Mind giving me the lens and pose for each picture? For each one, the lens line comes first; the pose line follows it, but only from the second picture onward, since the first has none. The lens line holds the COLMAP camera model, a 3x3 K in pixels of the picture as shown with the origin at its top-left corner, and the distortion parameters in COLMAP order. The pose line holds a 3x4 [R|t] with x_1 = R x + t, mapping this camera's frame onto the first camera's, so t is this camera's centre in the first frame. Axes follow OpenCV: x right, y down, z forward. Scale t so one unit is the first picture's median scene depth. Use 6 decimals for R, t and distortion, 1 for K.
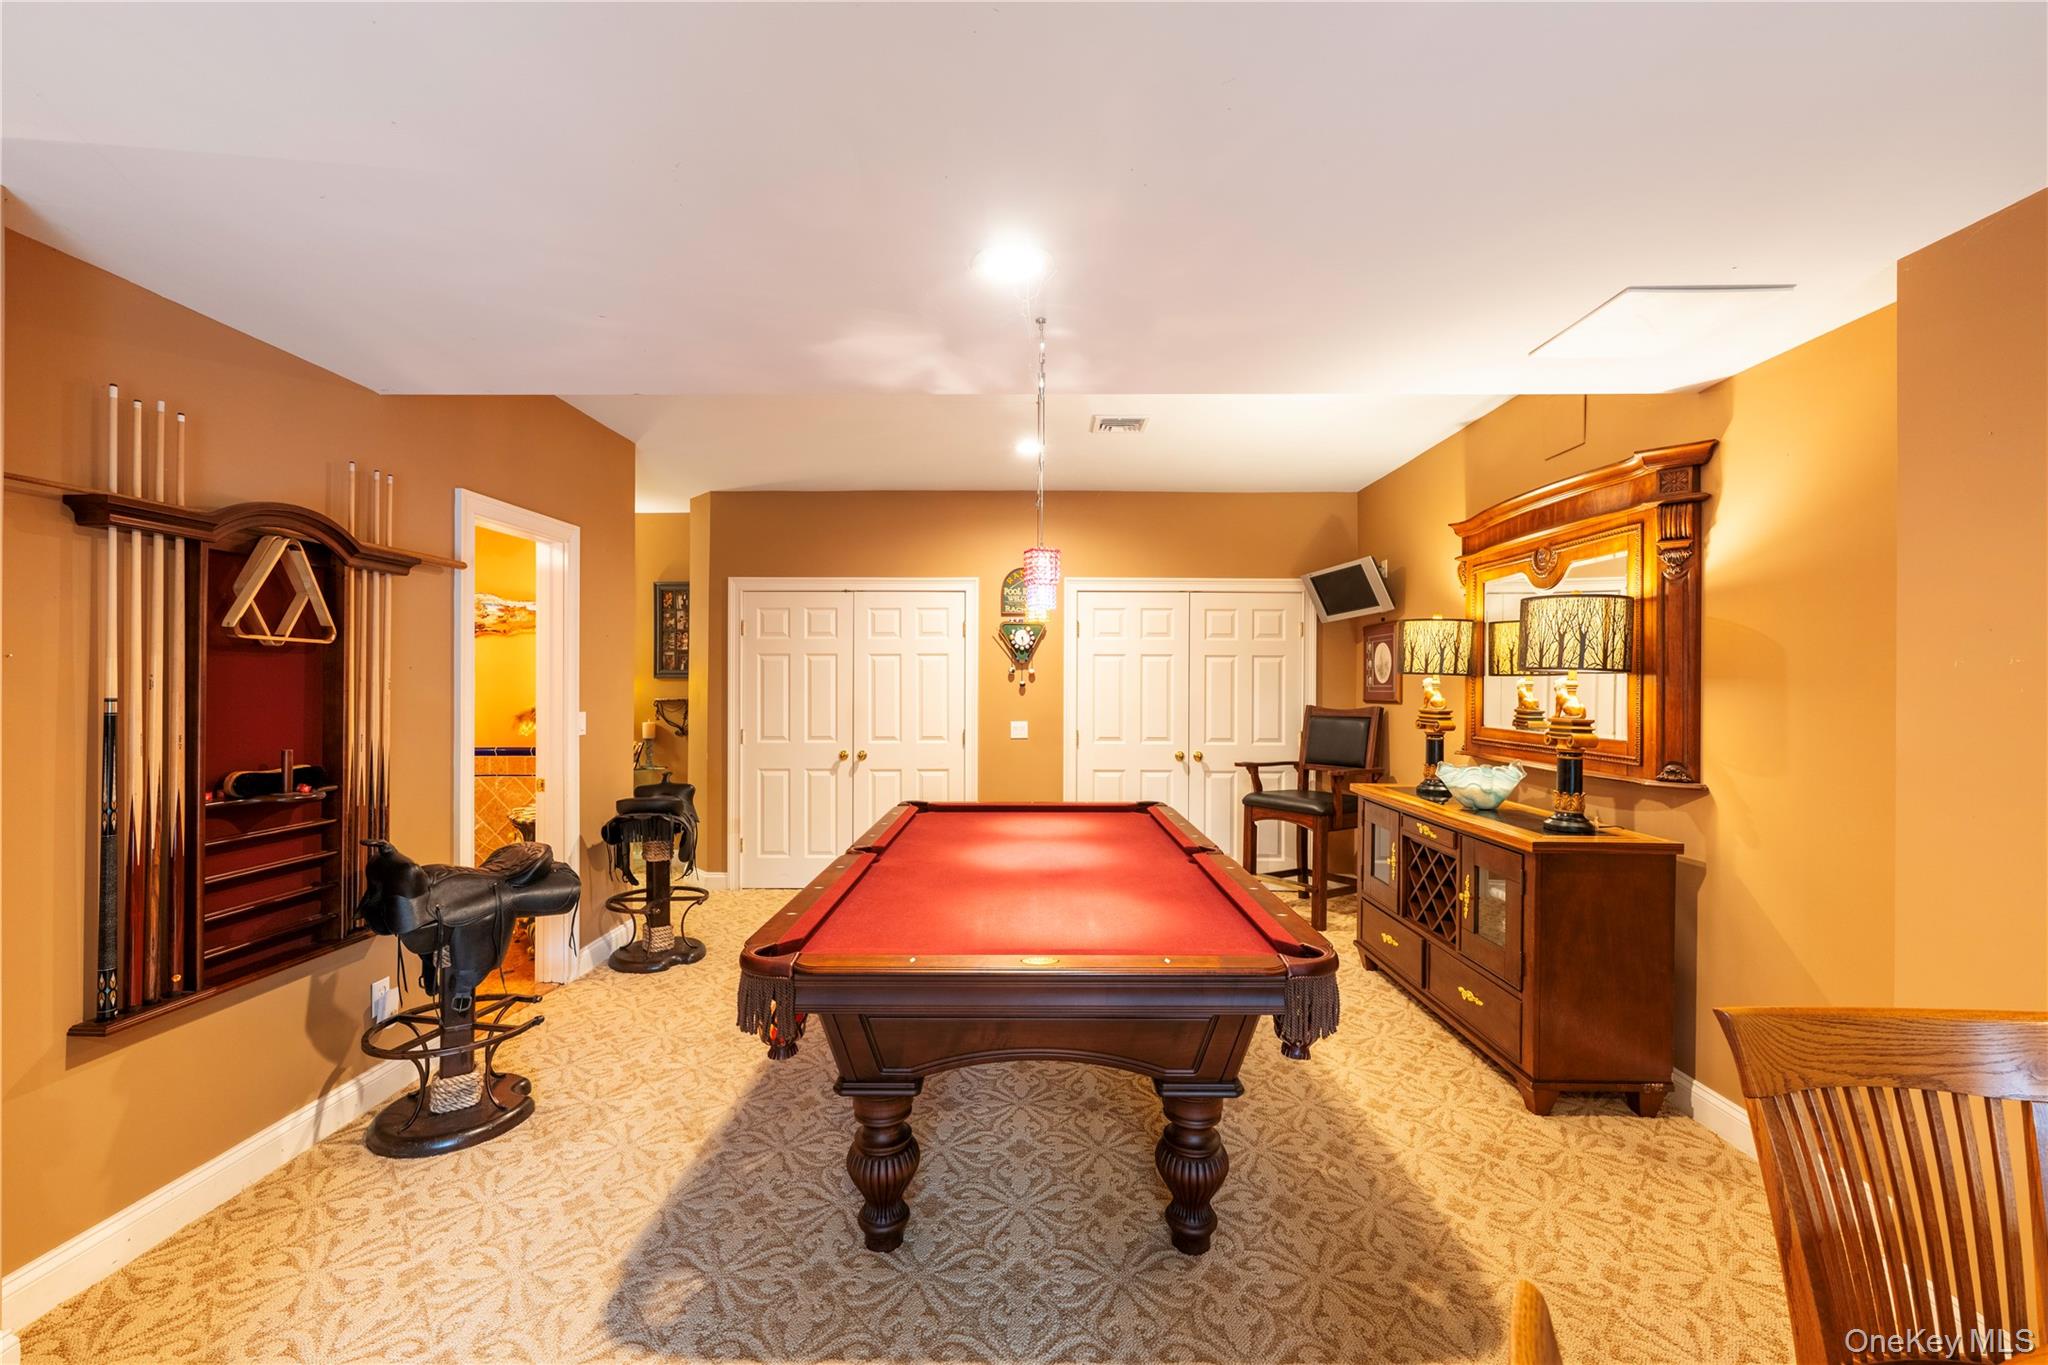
lens RADIAL K [[822.2, 0, 1024.0], [0, 822.2, 682.5], [0, 0, 1]] dist [-0.001758, -0.000225]
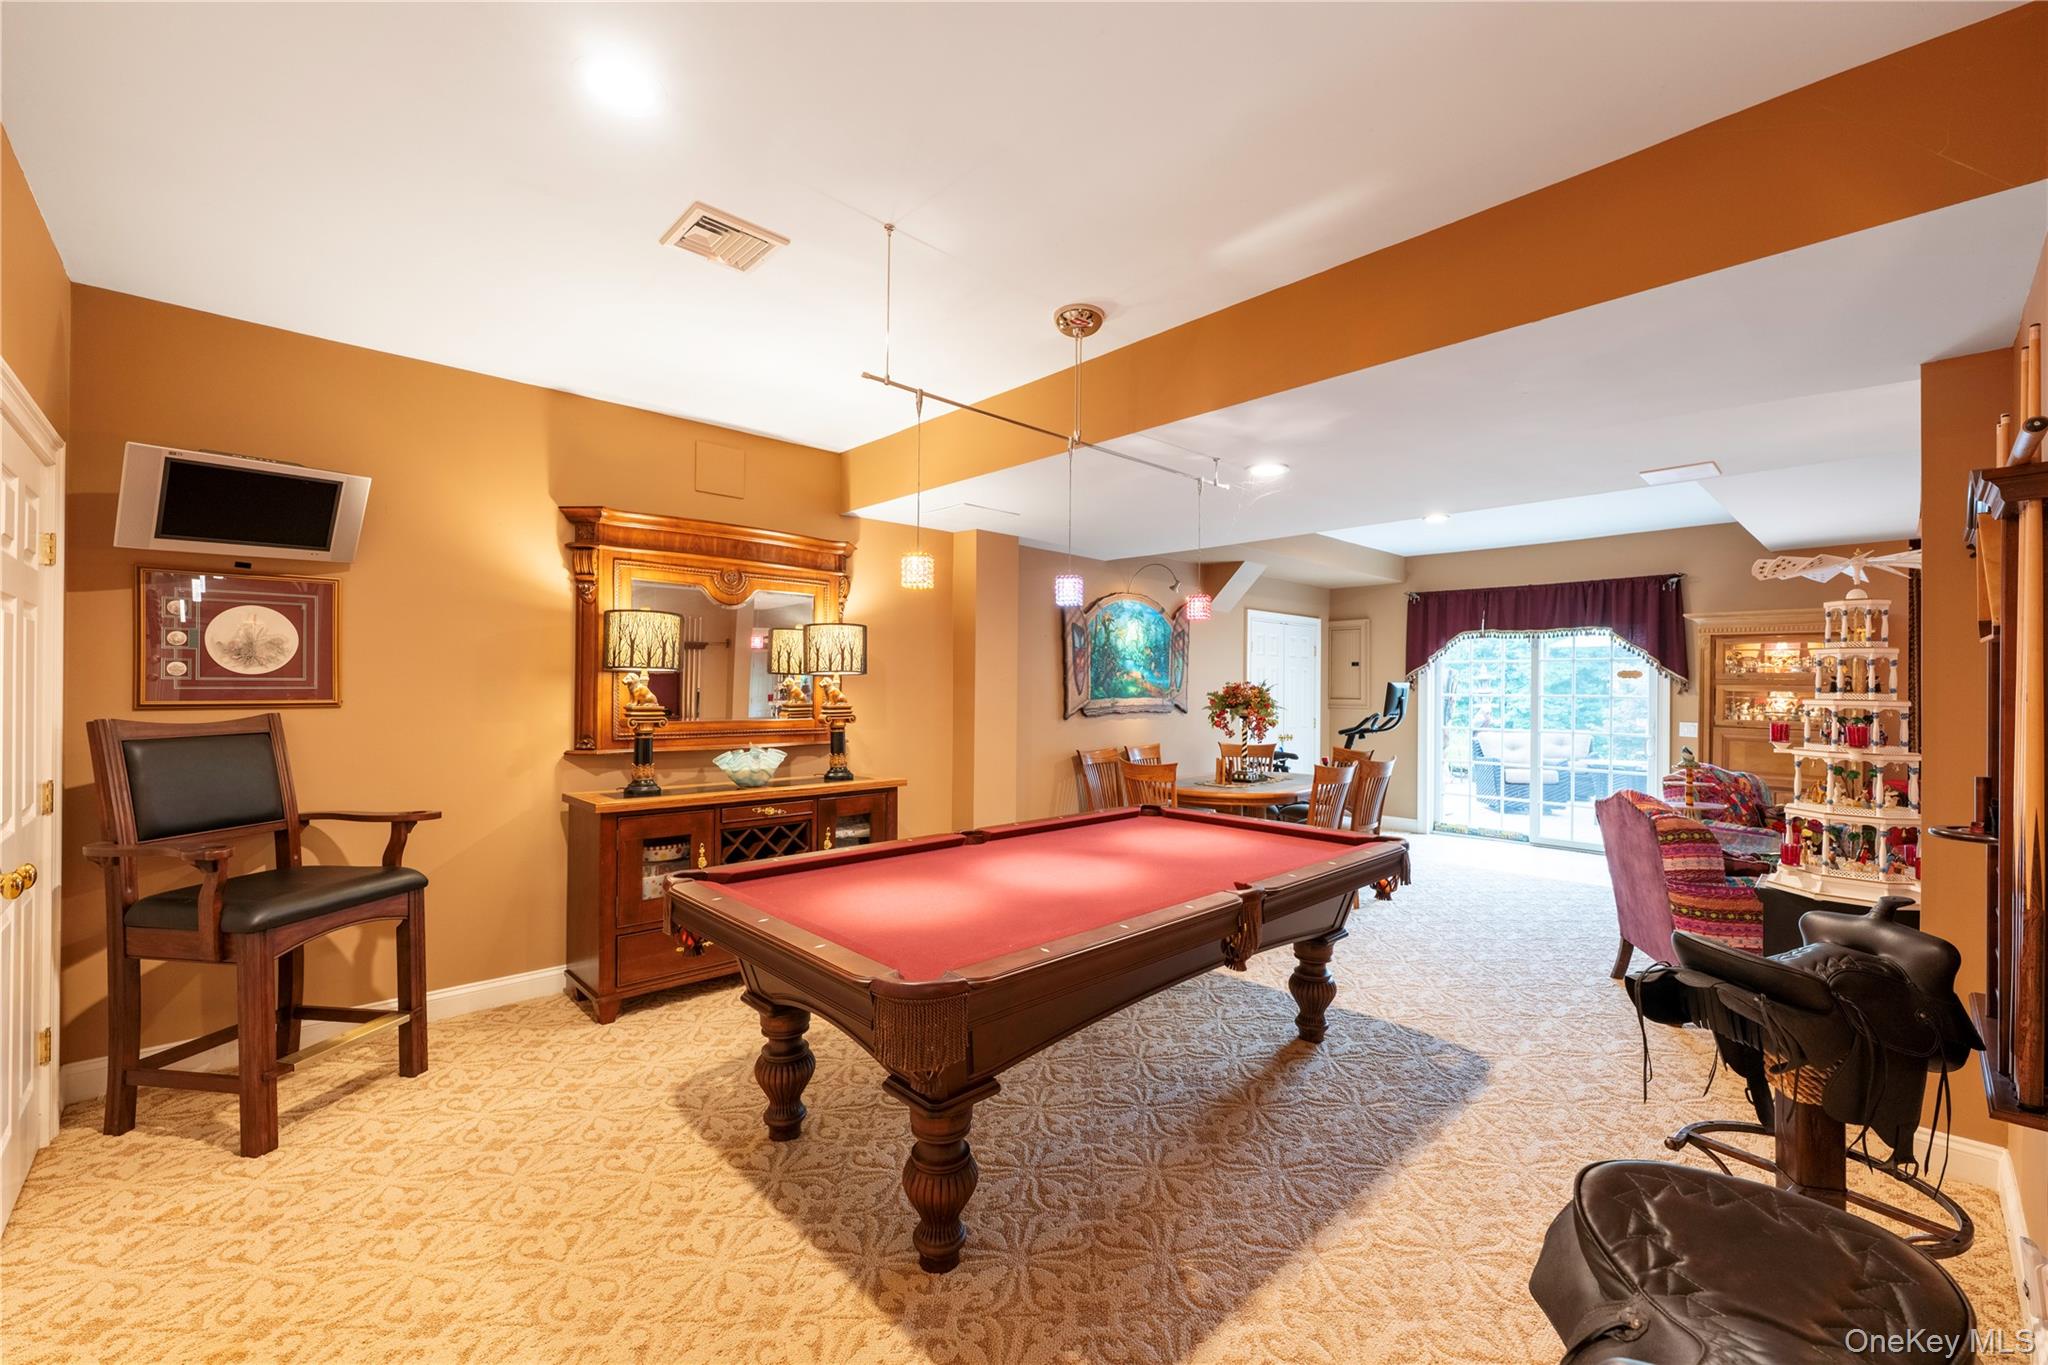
lens RADIAL K [[822.2, 0, 1024.0], [0, 822.2, 682.5], [0, 0, 1]] dist [-0.001758, -0.000225]
pose [[-0.694640, -0.005819, 0.719334, -0.669860], [-0.008769, 0.999961, -0.000379, 0.000416], [-0.719304, -0.006571, -0.694664, 1.822446]]
